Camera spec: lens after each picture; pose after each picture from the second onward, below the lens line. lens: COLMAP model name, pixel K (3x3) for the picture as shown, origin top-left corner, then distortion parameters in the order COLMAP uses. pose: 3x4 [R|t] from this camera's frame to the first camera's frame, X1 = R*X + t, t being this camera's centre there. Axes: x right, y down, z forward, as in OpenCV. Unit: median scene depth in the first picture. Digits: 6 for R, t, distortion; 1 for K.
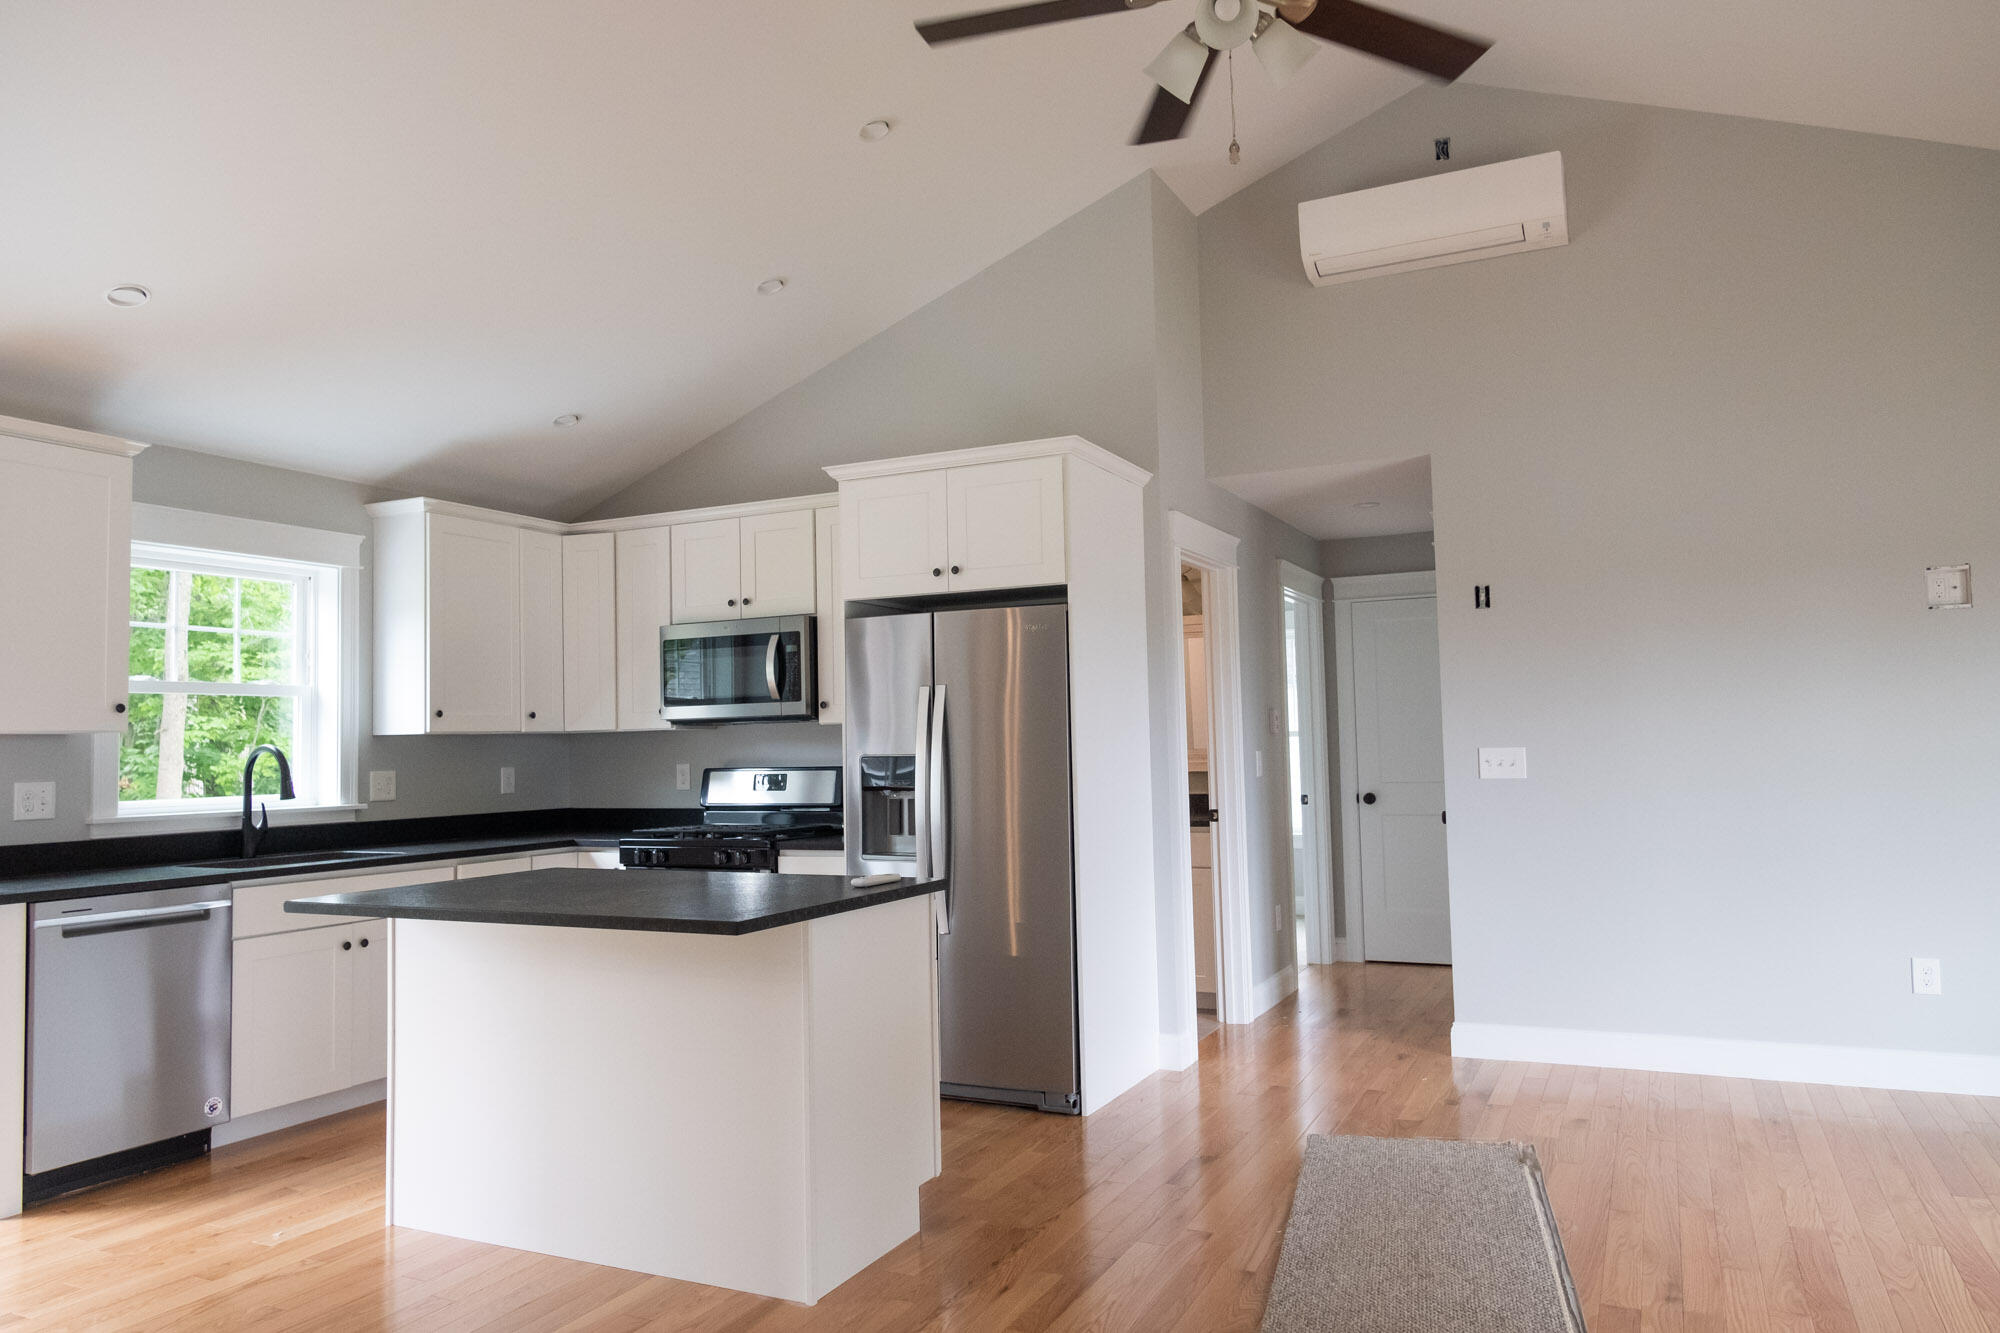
lens RADIAL K [[1364.4, 0, 1000.0], [0, 1364.4, 666.5], [0, 0, 1]] dist [0.004944, 0.002541]
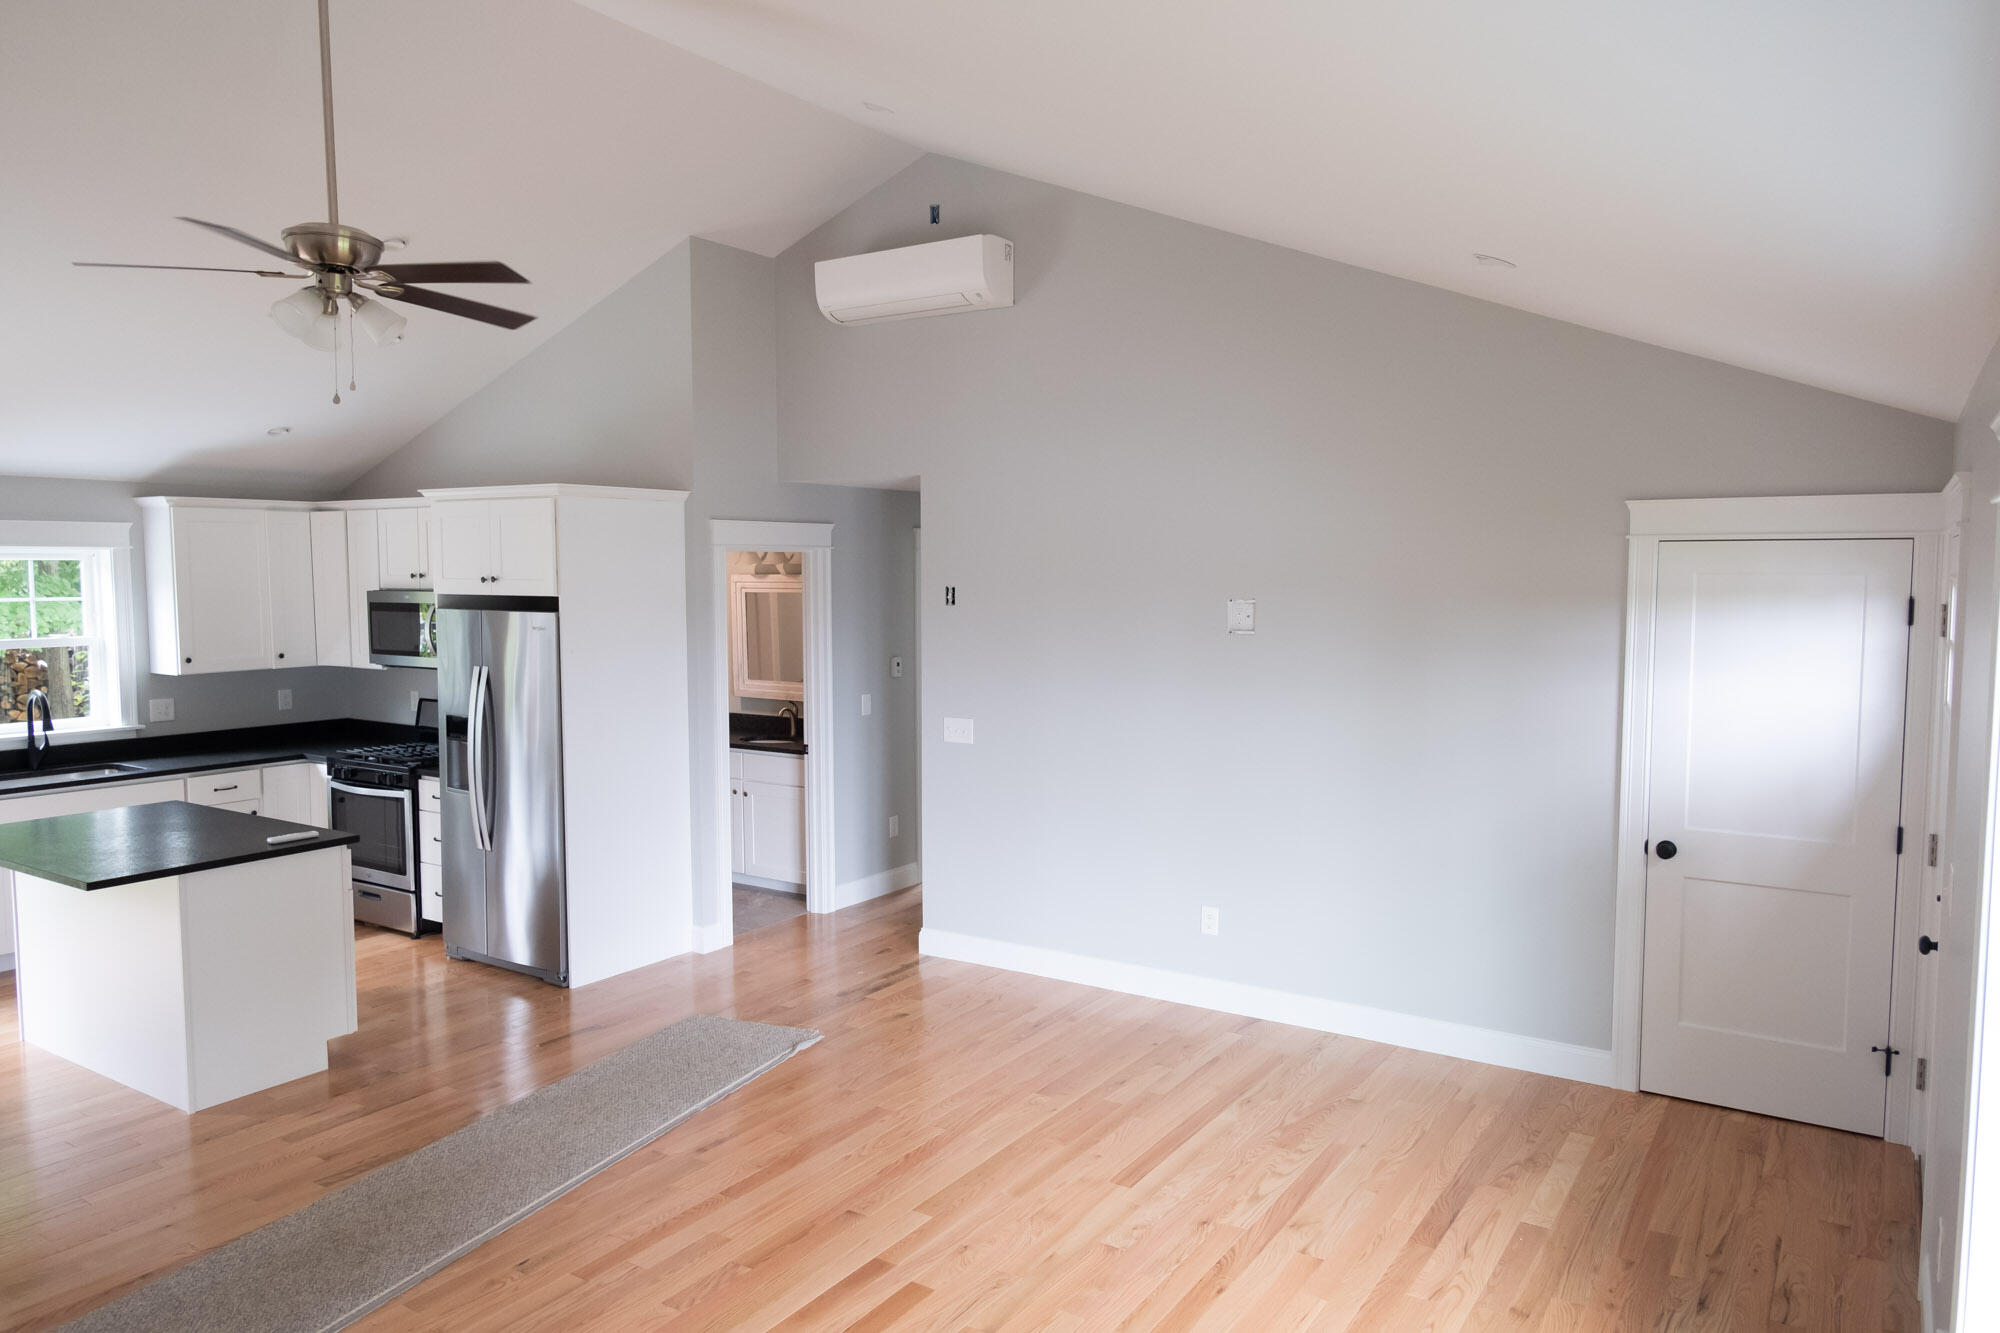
lens RADIAL K [[1334.1, 0, 1000.0], [0, 1334.1, 666.5], [0, 0, 1]] dist [0.004371, 0.001542]
pose [[0.992171, 0.031449, -0.120863, 0.531494], [-0.015154, 0.990940, 0.133446, -0.145347], [0.123965, -0.130570, 0.983659, -0.182710]]
